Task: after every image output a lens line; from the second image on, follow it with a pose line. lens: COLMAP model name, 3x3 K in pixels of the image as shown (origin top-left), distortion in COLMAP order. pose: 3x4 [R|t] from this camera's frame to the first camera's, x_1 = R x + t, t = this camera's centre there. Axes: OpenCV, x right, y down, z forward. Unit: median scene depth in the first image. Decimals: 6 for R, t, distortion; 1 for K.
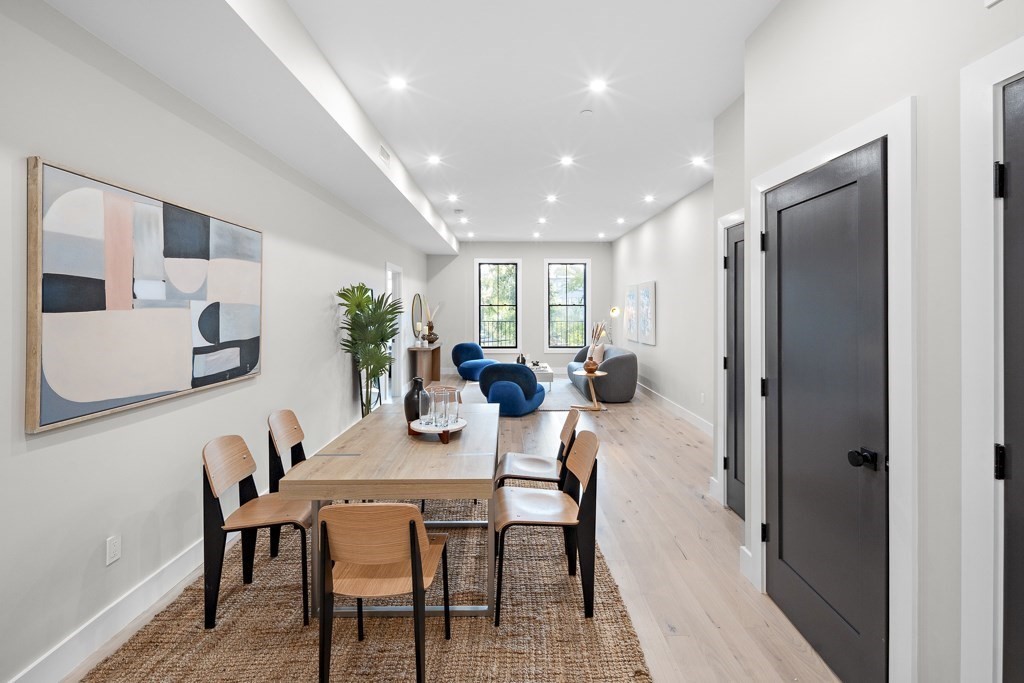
lens RADIAL K [[450.0, 0, 529.2], [0, 450.0, 306.7], [0, 0, 1]] dist [-0.000490, -0.001571]
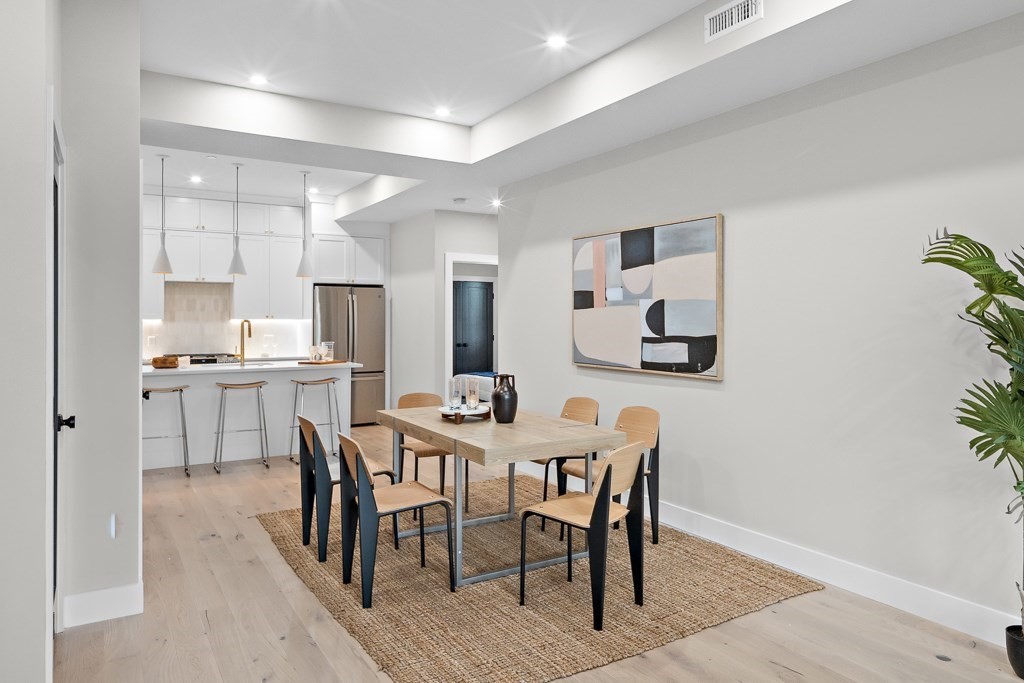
lens RADIAL K [[701.9, 0, 522.2], [0, 701.9, 313.9], [0, 0, 1]] dist [-0.000305, 0.011288]
pose [[-0.880975, -0.003003, -0.473153, 0.437057], [0.003072, 0.999922, -0.012066, 0.045647], [0.473152, -0.012084, -0.880898, 2.353002]]
